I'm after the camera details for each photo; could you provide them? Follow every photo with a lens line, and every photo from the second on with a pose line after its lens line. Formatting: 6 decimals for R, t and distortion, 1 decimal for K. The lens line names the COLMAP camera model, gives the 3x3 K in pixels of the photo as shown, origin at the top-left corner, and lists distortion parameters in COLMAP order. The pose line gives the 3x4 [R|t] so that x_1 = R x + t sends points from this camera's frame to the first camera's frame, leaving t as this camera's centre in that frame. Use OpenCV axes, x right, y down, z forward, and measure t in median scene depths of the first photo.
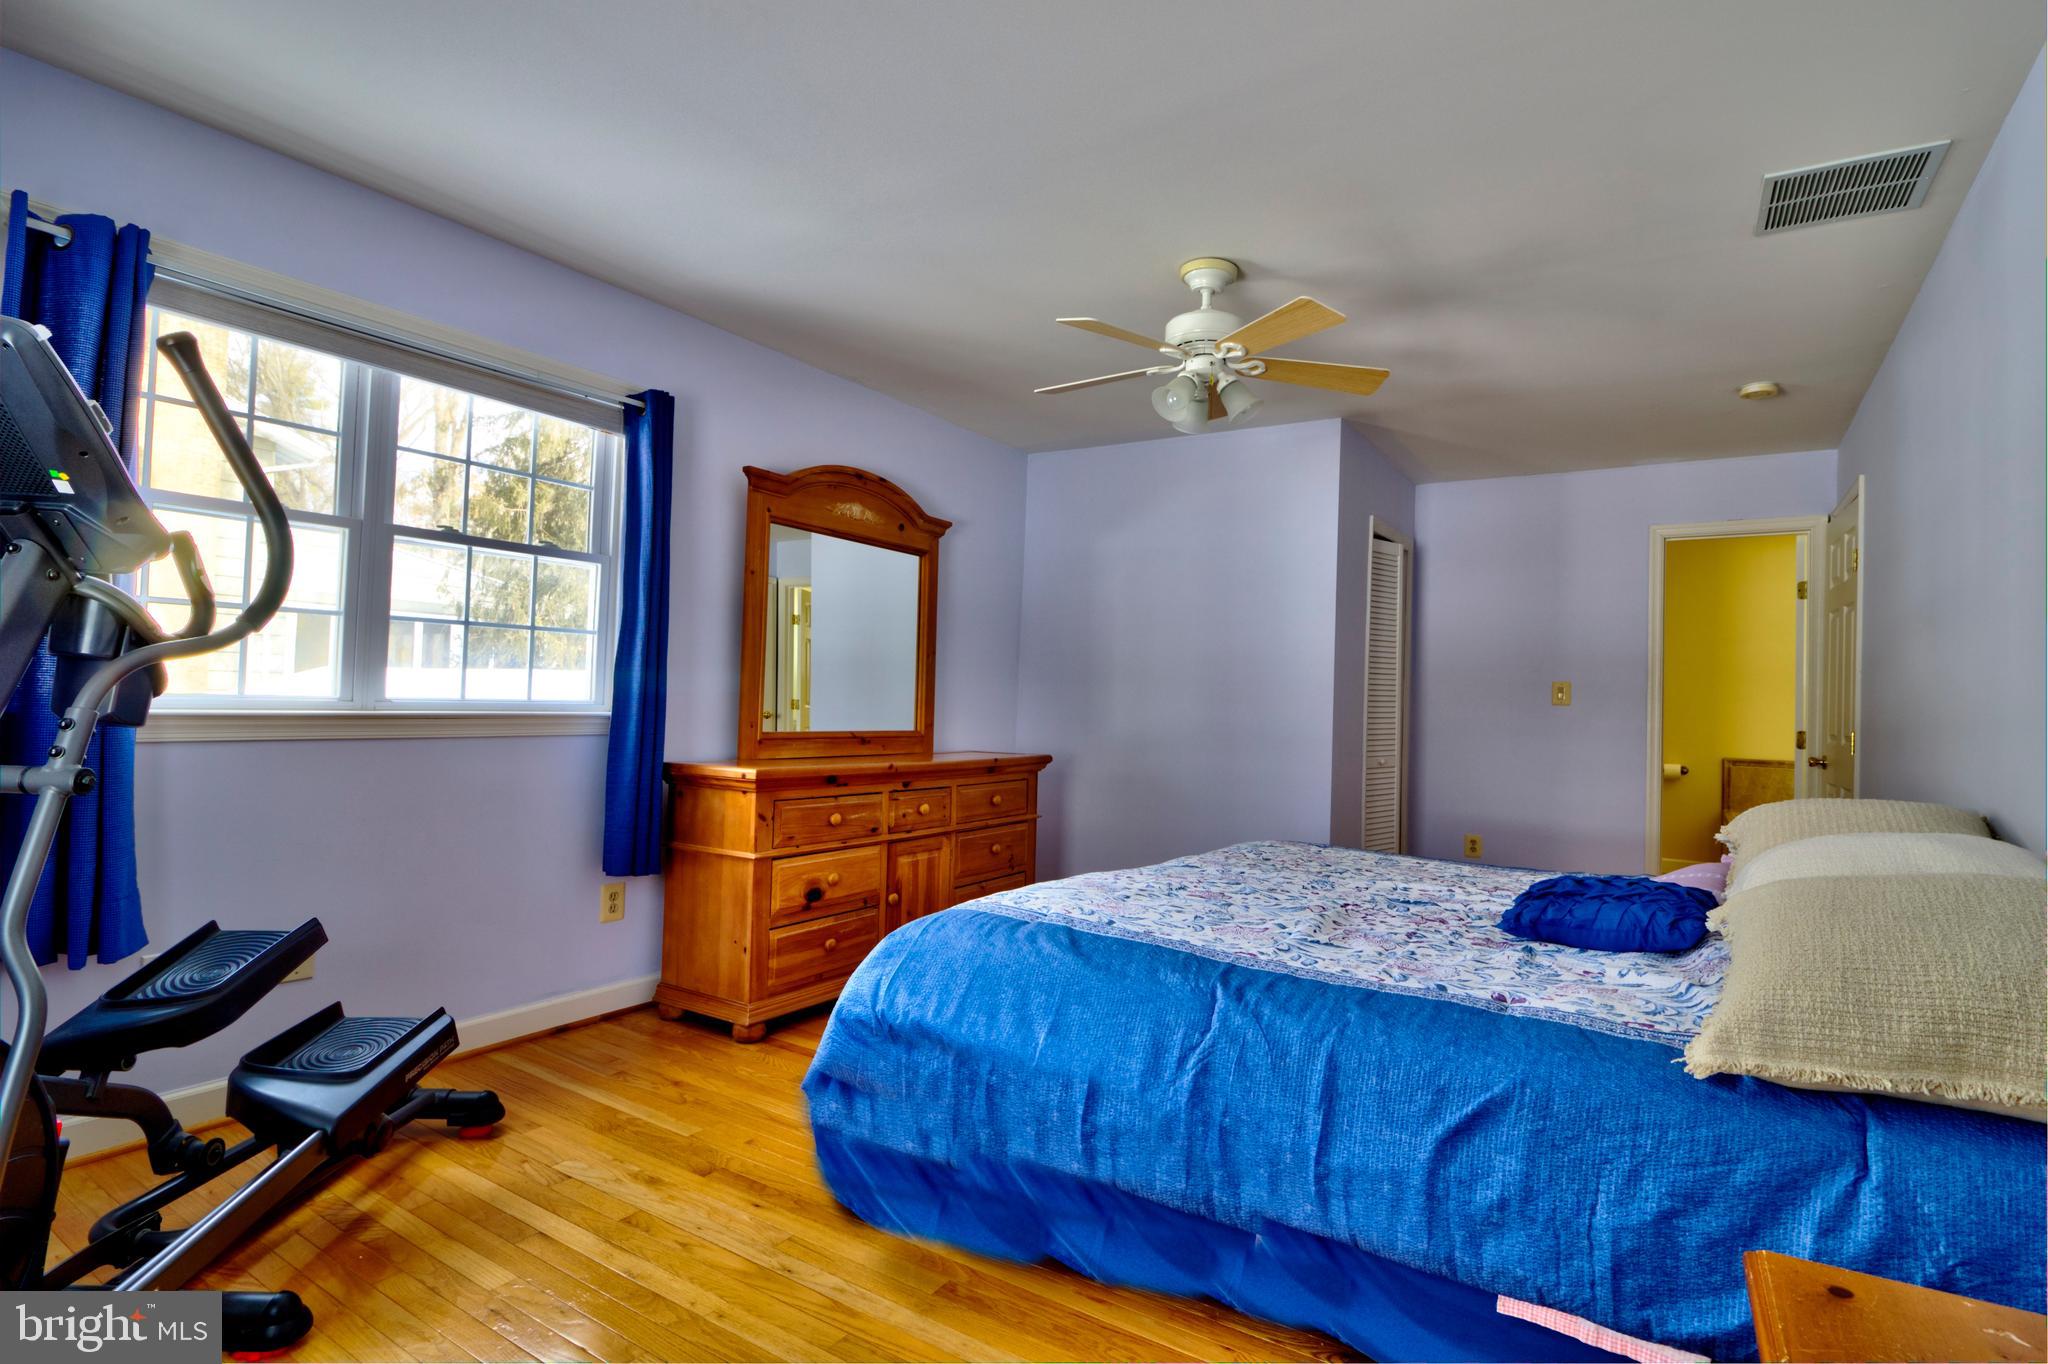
lens RADIAL K [[1005.9, 0, 1029.0], [0, 1005.9, 691.2], [0, 0, 1]] dist [-0.001457, -0.000677]
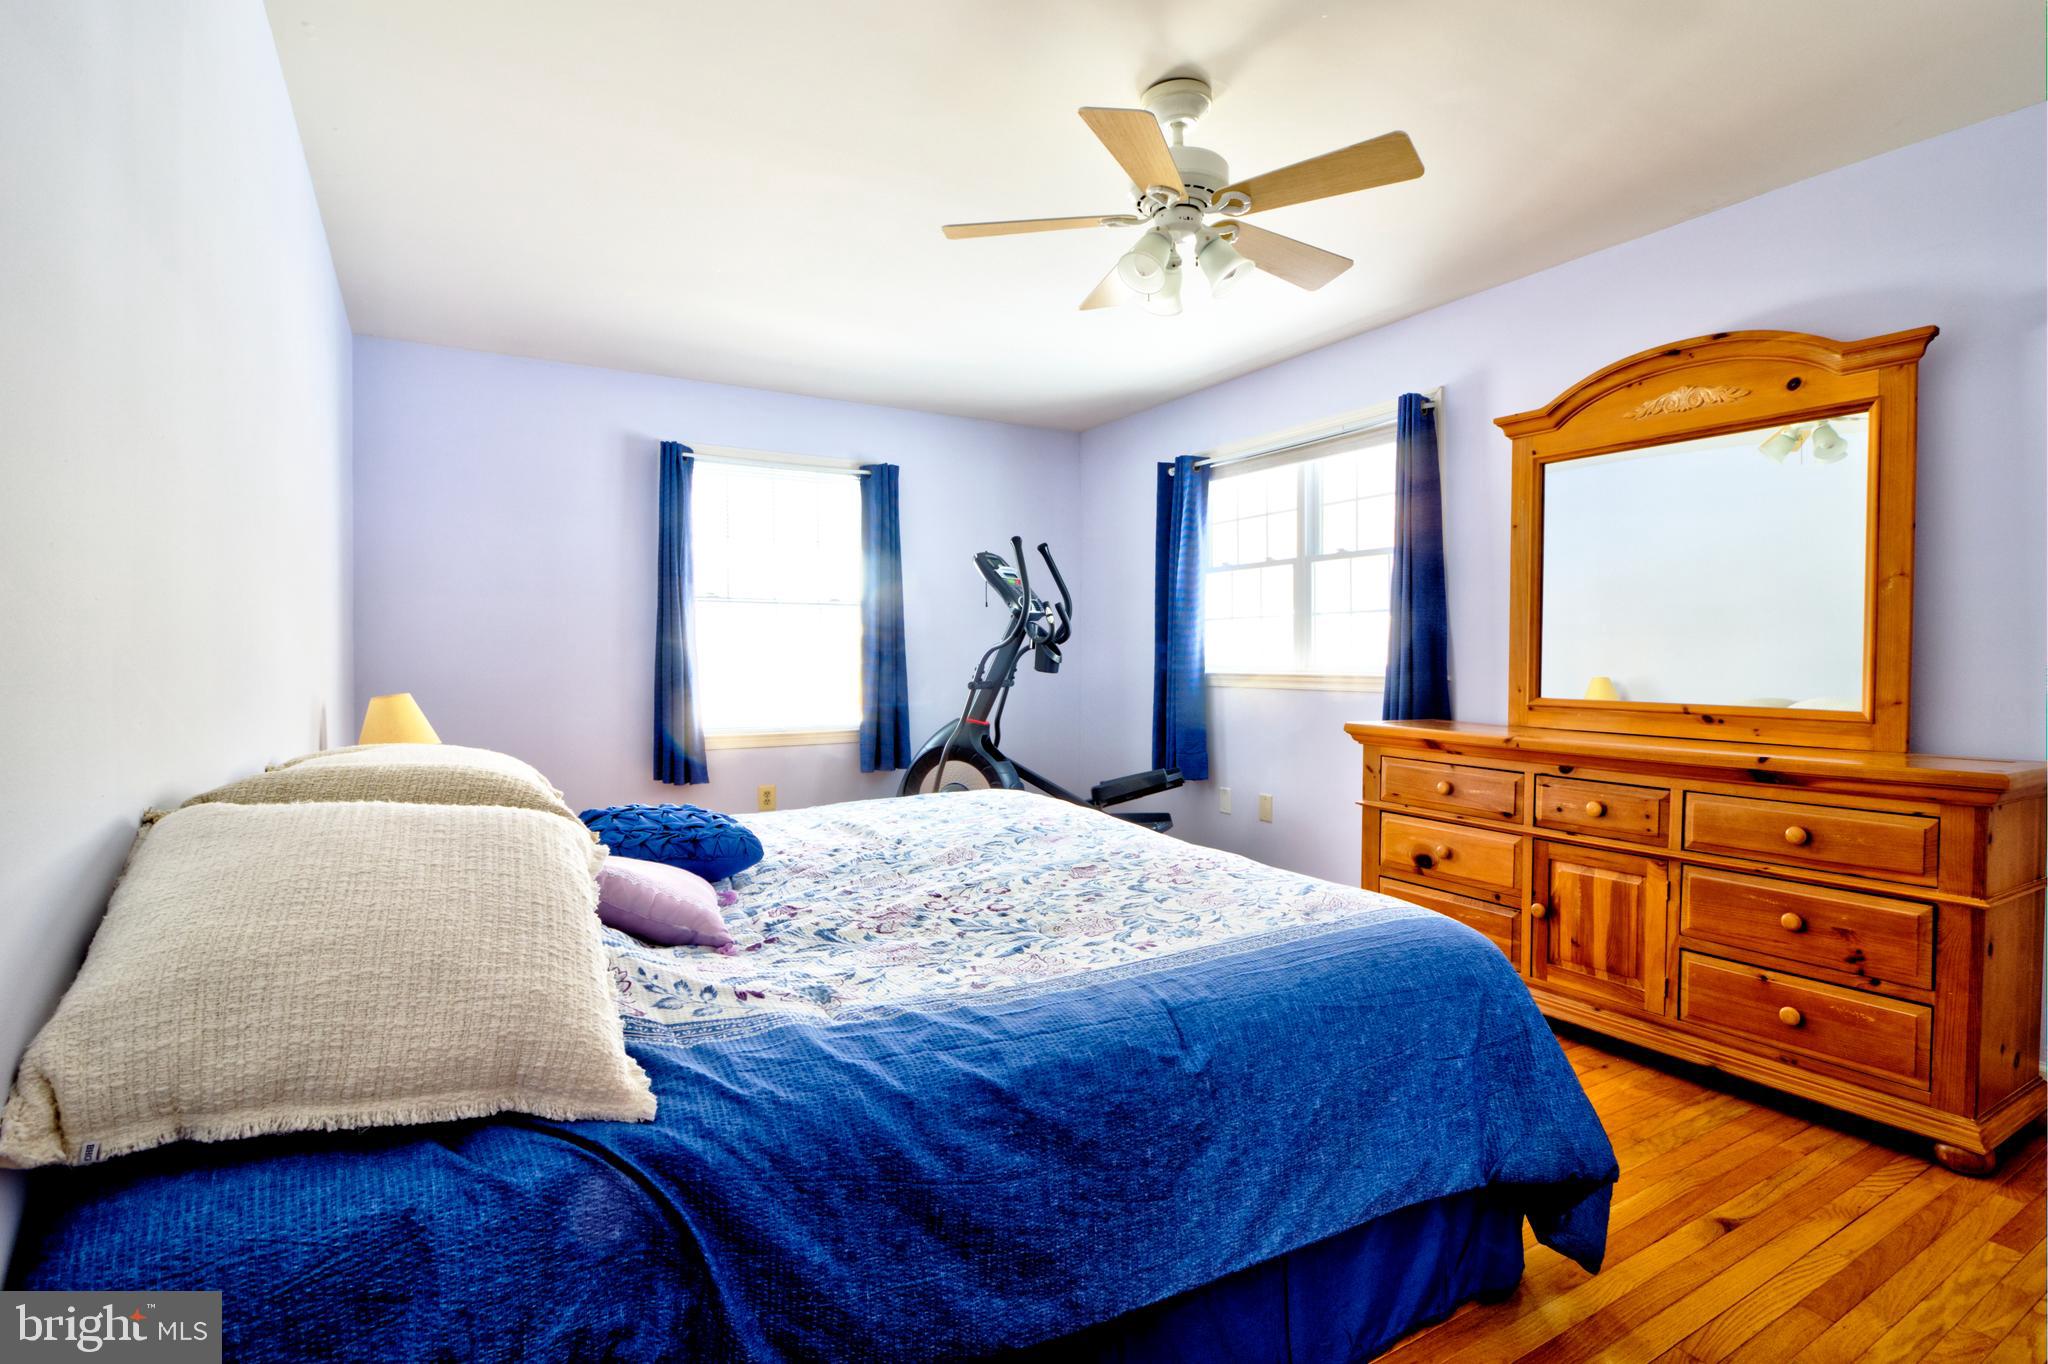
lens RADIAL K [[1005.9, 0, 1032.7], [0, 1005.9, 668.4], [0, 0, 1]] dist [-0.001457, -0.000677]
pose [[-0.440052, -0.013683, -0.897868, 0.742096], [0.001481, 0.999871, -0.015963, 0.028054], [0.897971, -0.008355, -0.439975, 0.977122]]
